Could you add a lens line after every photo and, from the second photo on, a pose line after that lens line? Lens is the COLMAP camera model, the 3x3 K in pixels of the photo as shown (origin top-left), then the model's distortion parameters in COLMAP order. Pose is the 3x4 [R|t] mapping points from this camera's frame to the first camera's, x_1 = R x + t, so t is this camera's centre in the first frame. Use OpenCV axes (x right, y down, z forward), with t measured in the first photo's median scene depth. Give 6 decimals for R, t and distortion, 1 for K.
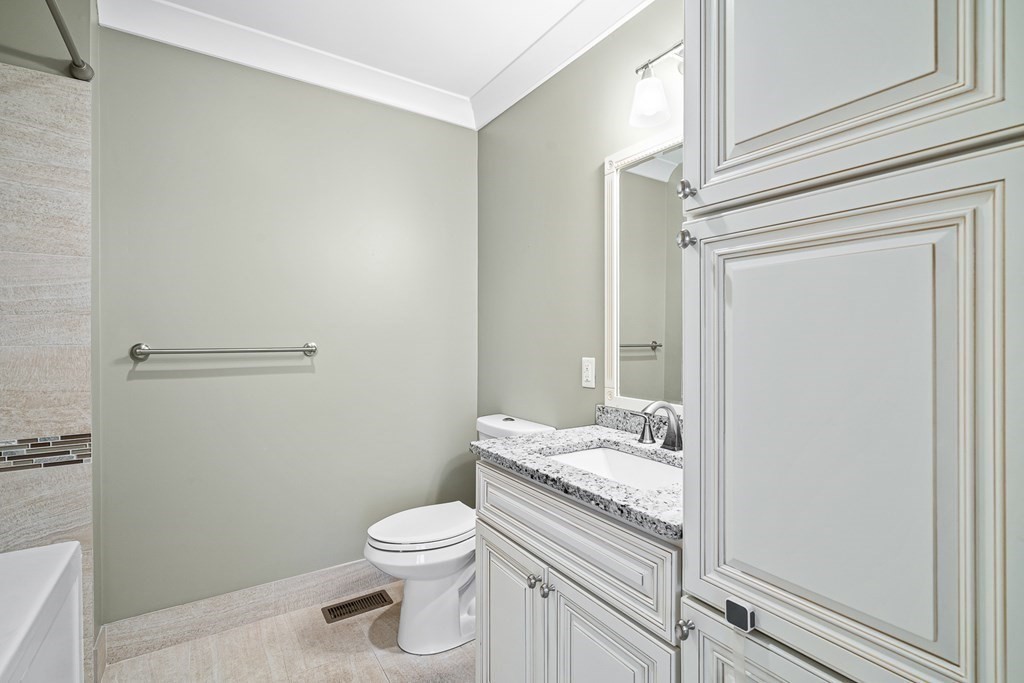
lens RADIAL K [[468.3, 0, 512.0], [0, 468.3, 341.5], [0, 0, 1]] dist [-0.003242, -0.000314]
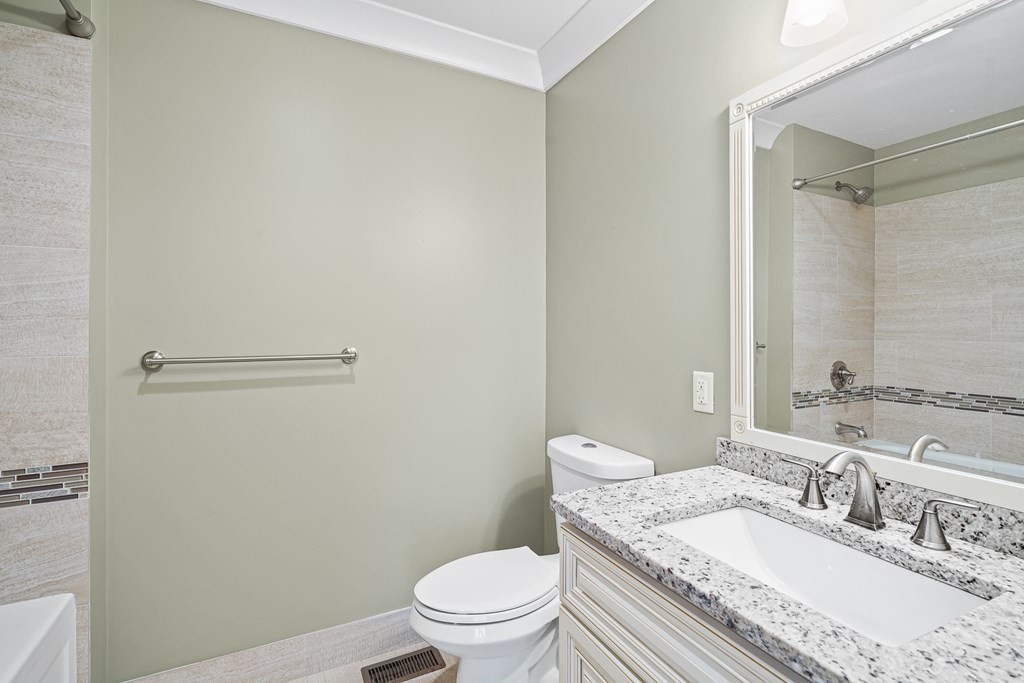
lens RADIAL K [[471.6, 0, 510.6], [0, 471.6, 326.7], [0, 0, 1]] dist [-0.001351, -0.000313]
pose [[0.993497, -0.001636, -0.113843, -0.064042], [0.000327, 0.999934, -0.011512, -0.033780], [0.113855, 0.011400, 0.993432, 0.257167]]
